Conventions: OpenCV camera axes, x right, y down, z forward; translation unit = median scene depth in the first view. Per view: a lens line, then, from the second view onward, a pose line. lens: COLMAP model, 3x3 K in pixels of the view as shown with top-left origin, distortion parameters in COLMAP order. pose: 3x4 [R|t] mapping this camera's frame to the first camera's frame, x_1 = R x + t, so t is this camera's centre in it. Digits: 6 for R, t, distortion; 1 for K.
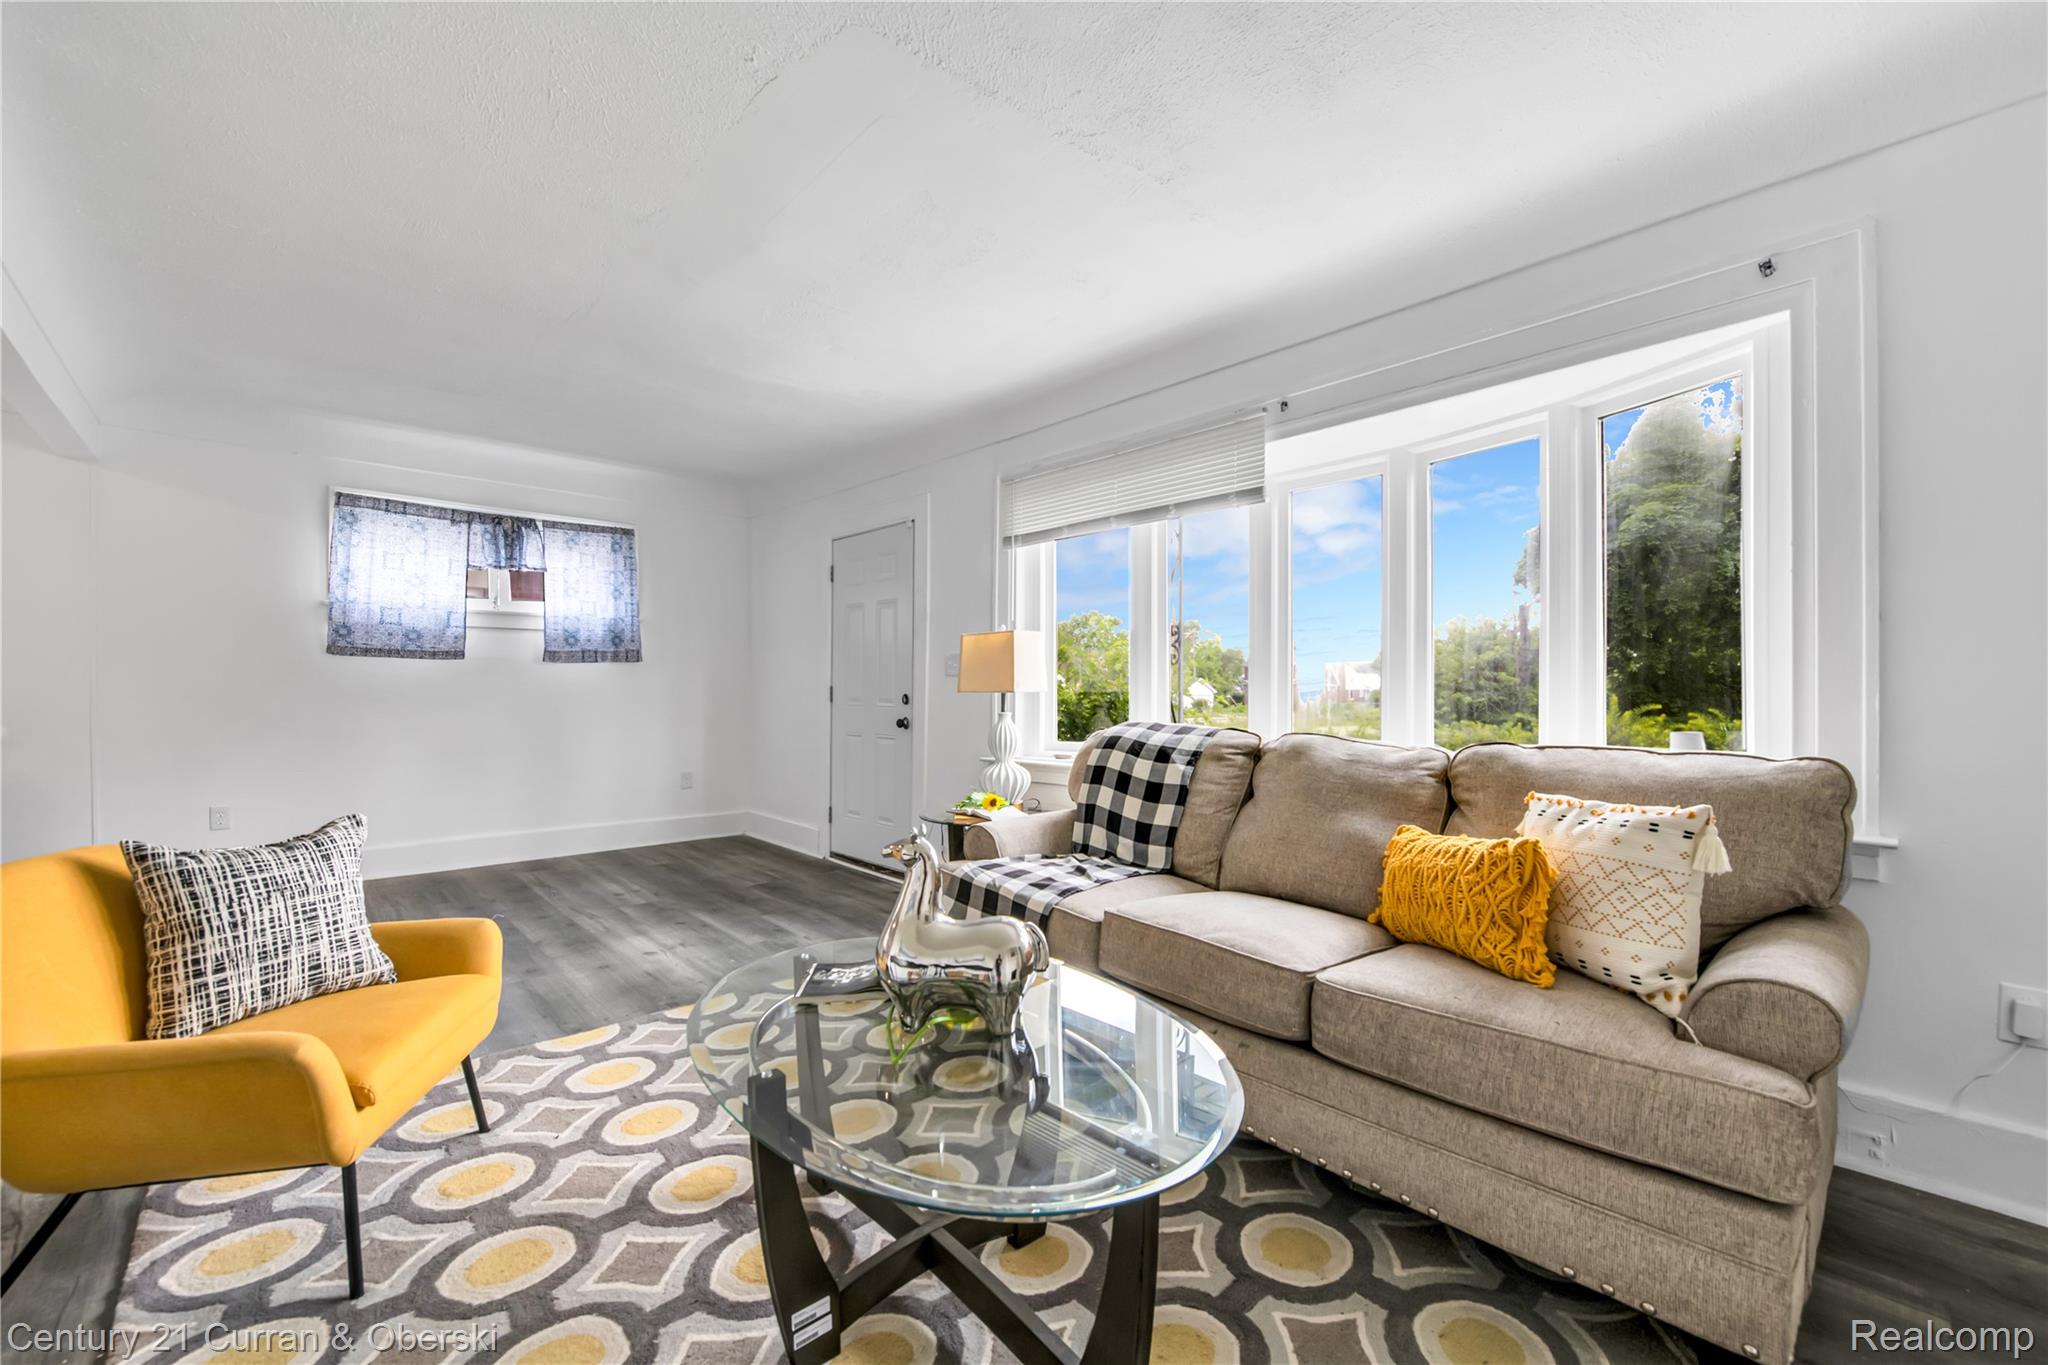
lens RADIAL K [[821.3, 0, 1046.4], [0, 821.3, 684.2], [0, 0, 1]] dist [0.000411, -0.003464]
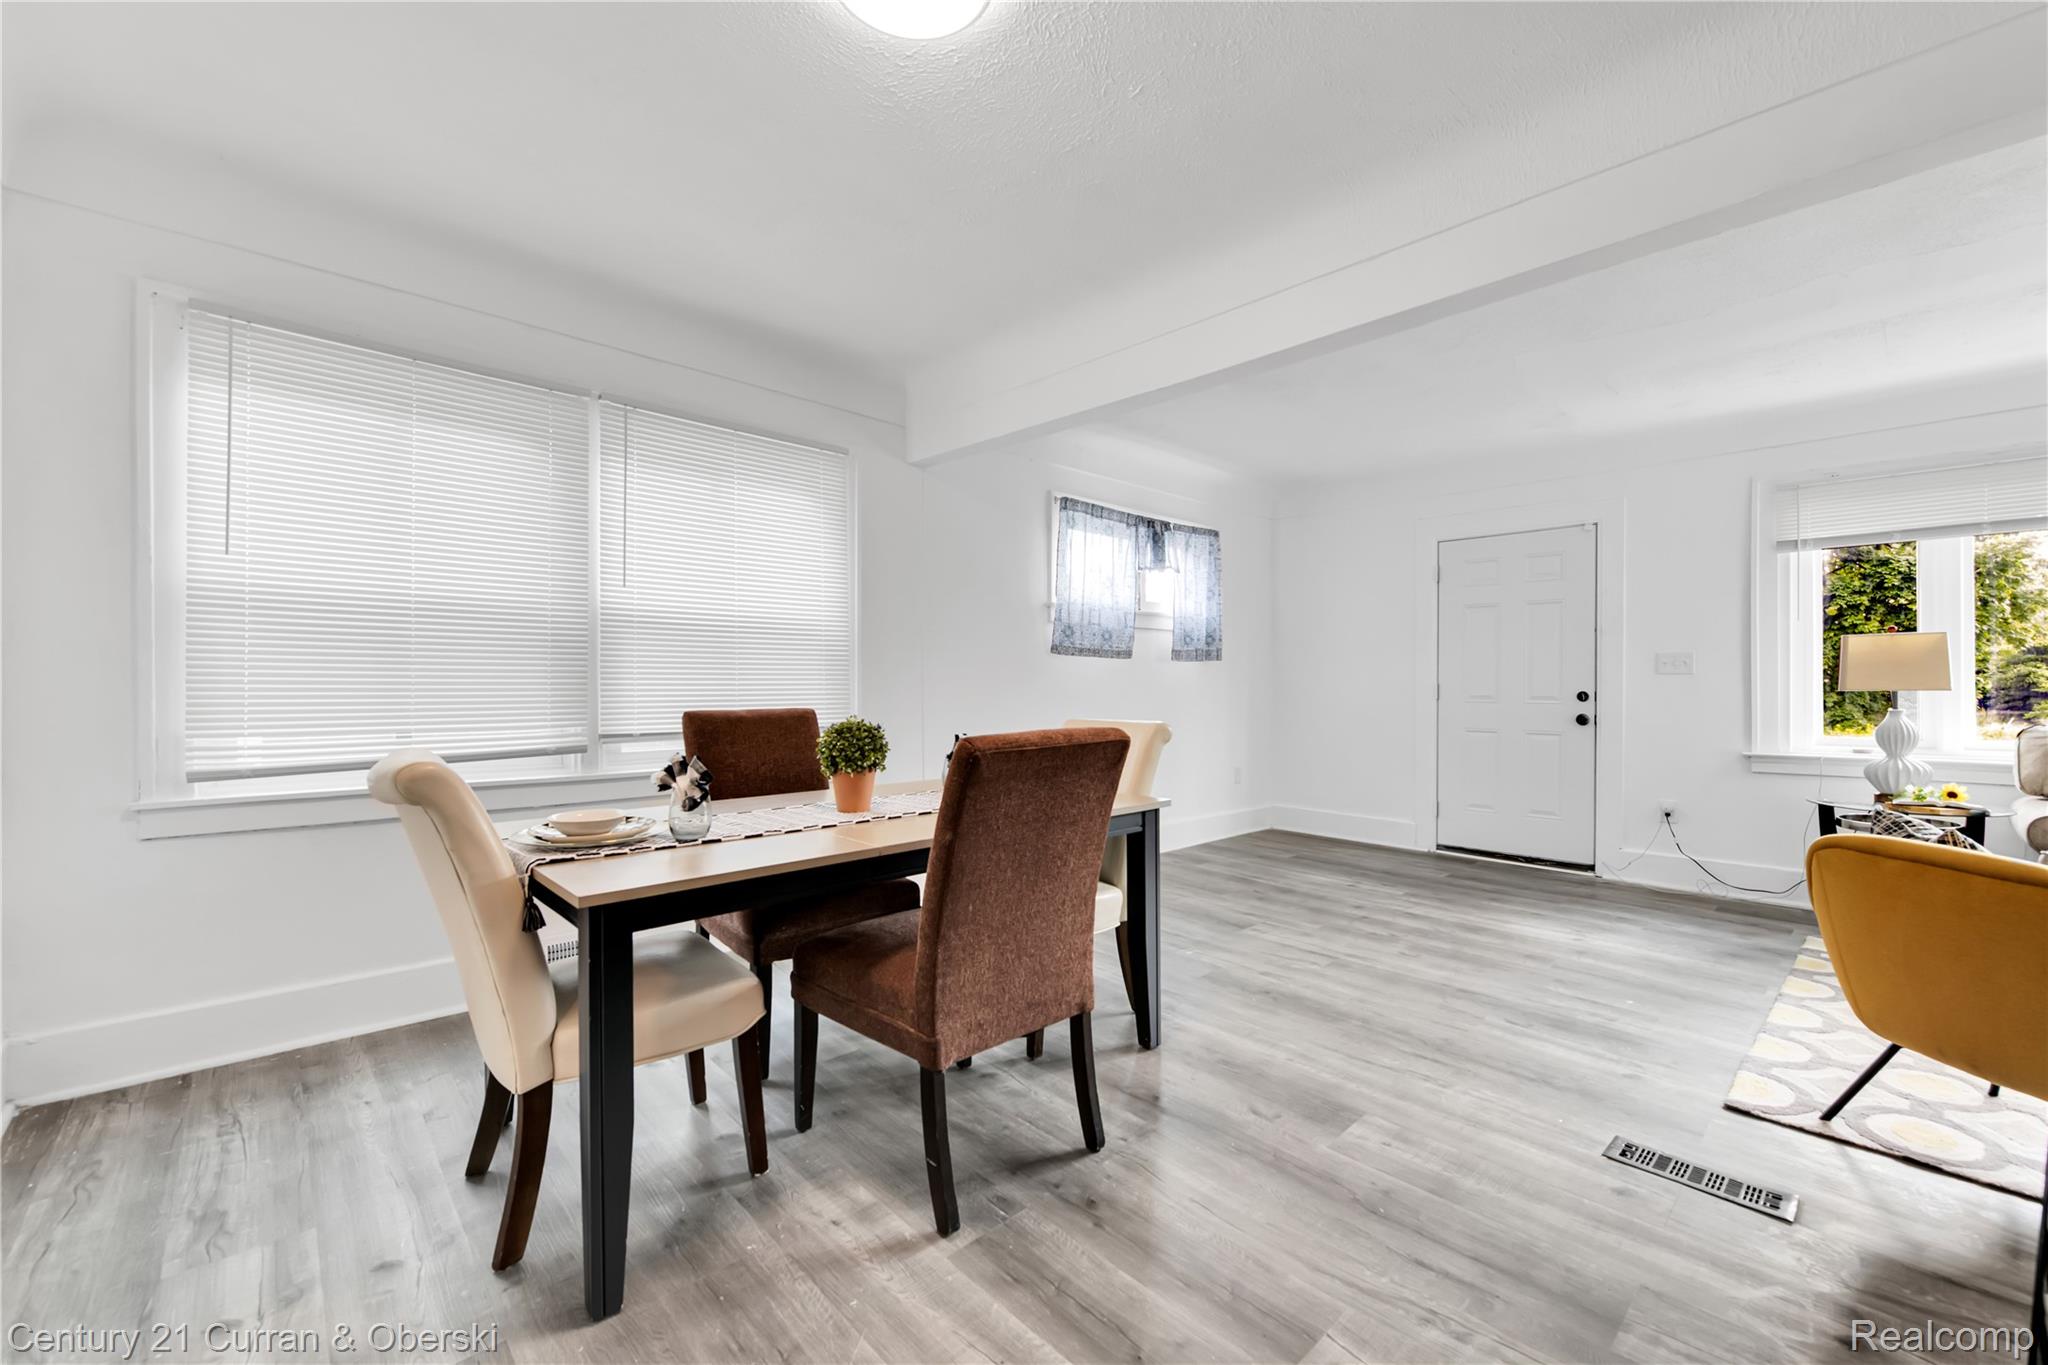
lens RADIAL K [[821.3, 0, 1046.4], [0, 821.3, 684.2], [0, 0, 1]] dist [0.000411, -0.003464]
pose [[0.999989, -0.001467, -0.004524, -0.844224], [0.001496, 0.999978, 0.006523, -0.005225], [0.004514, -0.006530, 0.999968, -0.033626]]
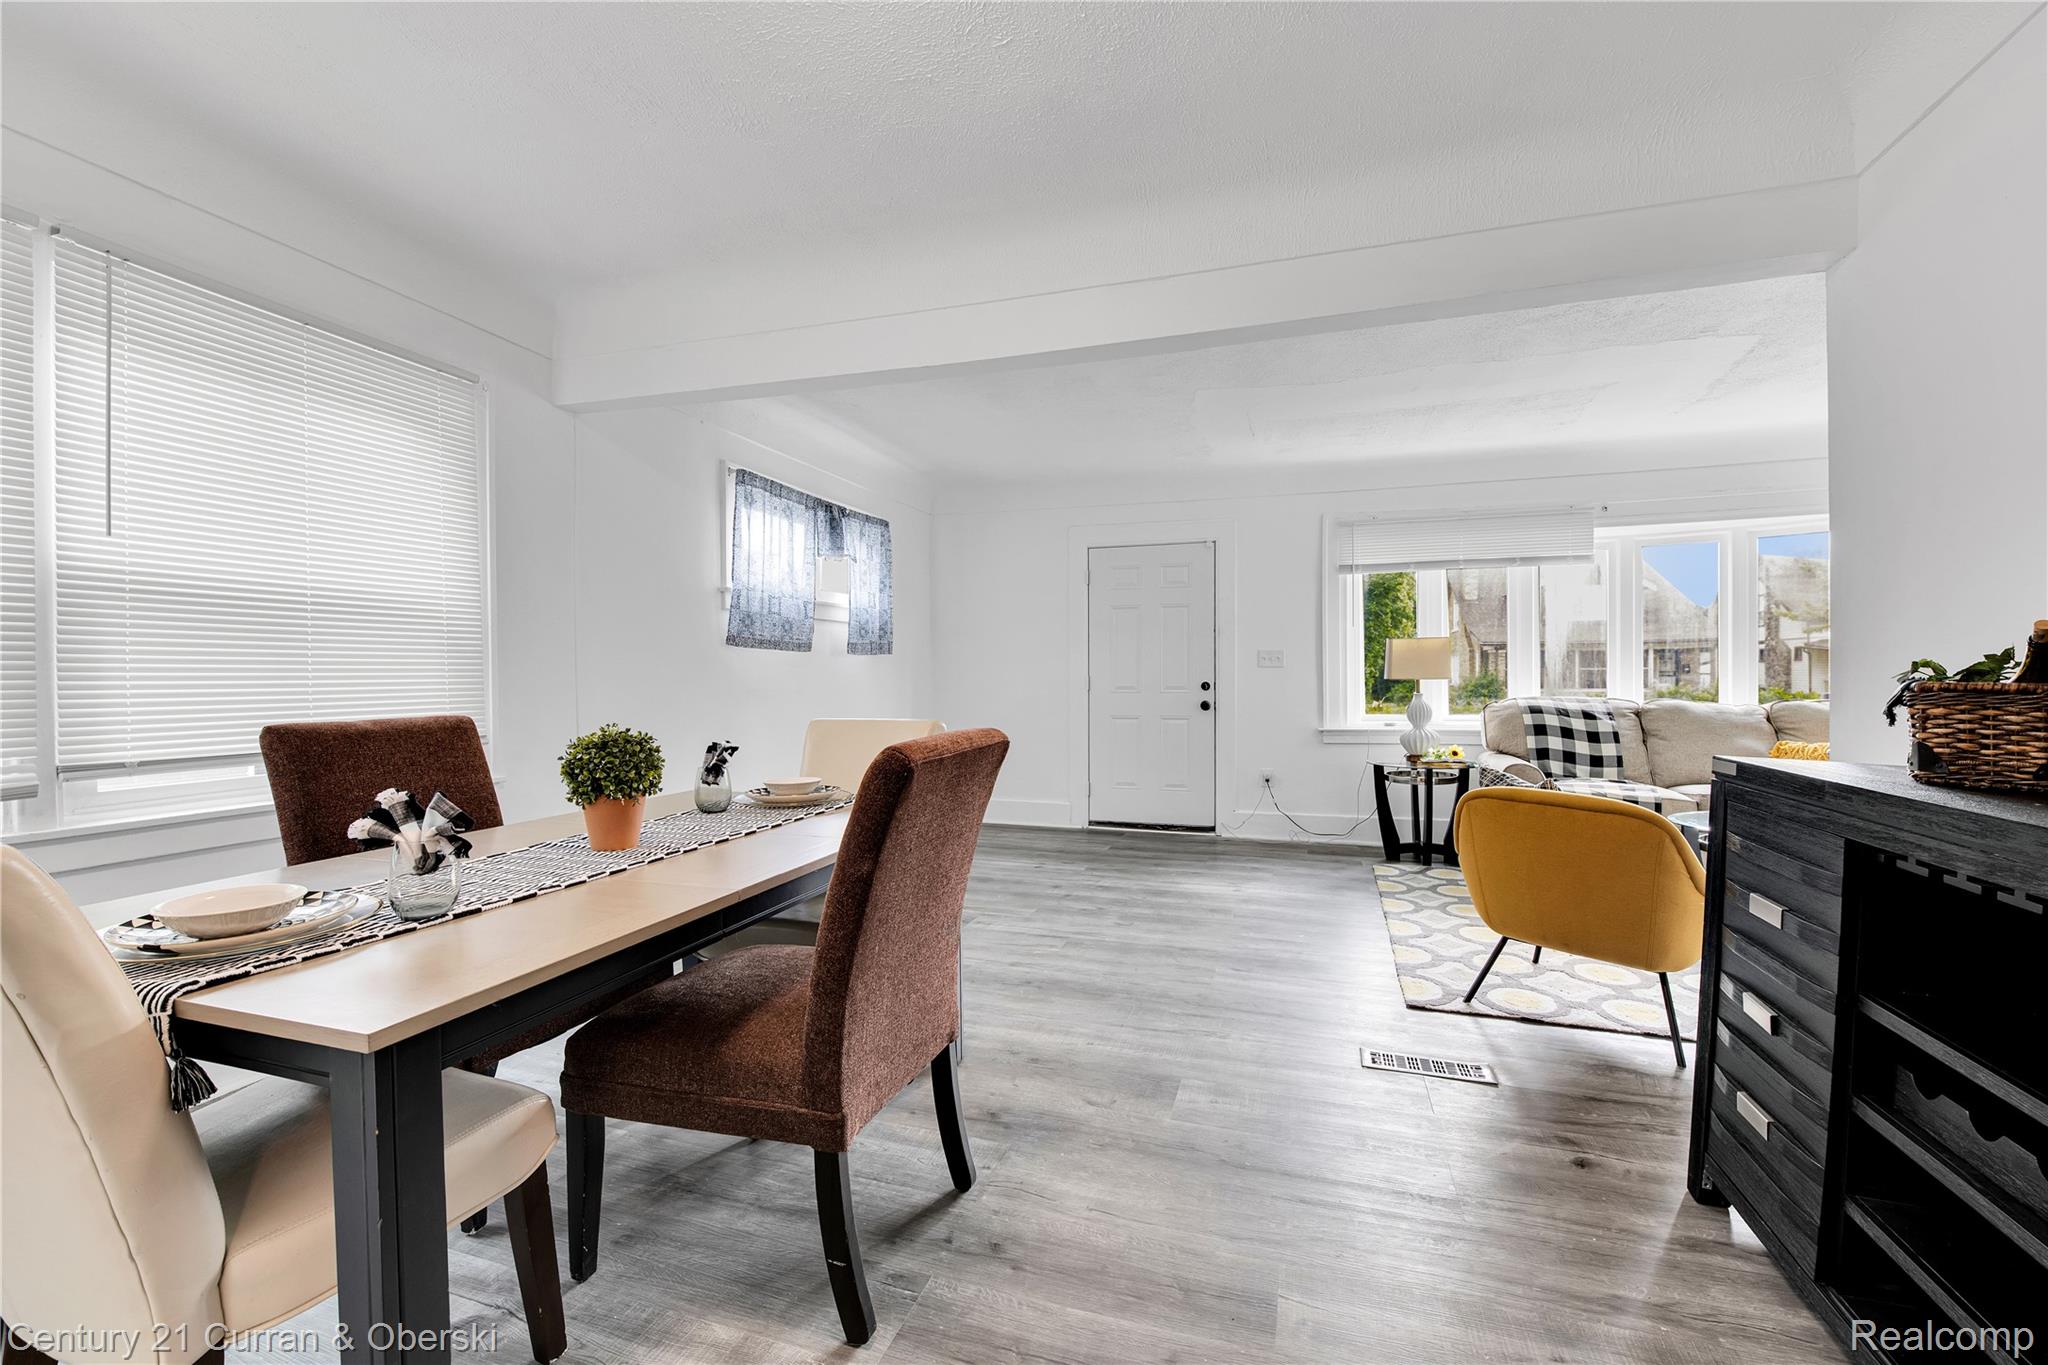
lens RADIAL K [[821.3, 0, 1046.4], [0, 821.3, 684.2], [0, 0, 1]] dist [0.000411, -0.003464]
pose [[0.882968, -0.013080, 0.469251, -0.954376], [0.005622, 0.999835, 0.017289, -0.007342], [-0.469399, -0.012628, 0.882896, 0.023155]]
